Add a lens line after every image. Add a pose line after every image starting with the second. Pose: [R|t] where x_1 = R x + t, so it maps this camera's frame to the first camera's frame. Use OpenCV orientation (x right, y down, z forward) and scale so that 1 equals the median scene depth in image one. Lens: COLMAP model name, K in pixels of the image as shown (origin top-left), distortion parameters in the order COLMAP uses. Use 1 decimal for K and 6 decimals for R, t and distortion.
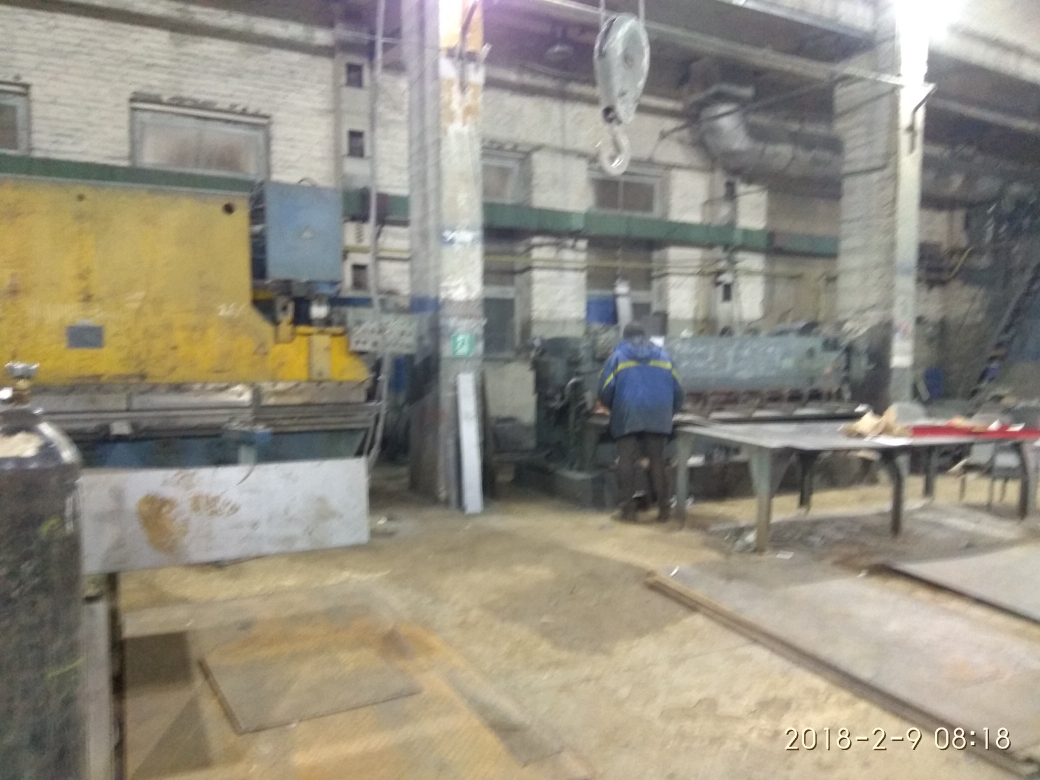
lens RADIAL K [[823.5, 0, 520.0], [0, 823.5, 390.0], [0, 0, 1]] dist [0.005605, -0.009627]
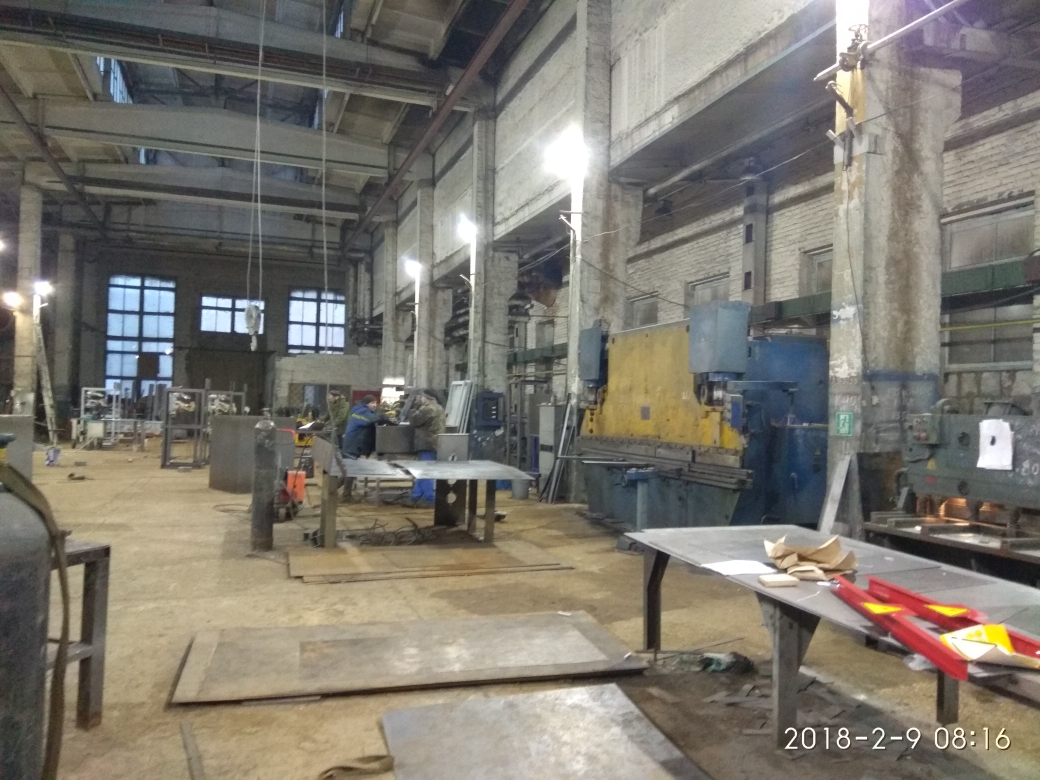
lens RADIAL K [[823.5, 0, 520.0], [0, 823.5, 390.0], [0, 0, 1]] dist [0.005605, -0.009627]
pose [[-0.148495, -0.039239, -0.988134, 0.946045], [-0.092368, 0.995395, -0.025647, -0.035001], [0.984590, 0.087464, -0.151436, 0.776520]]
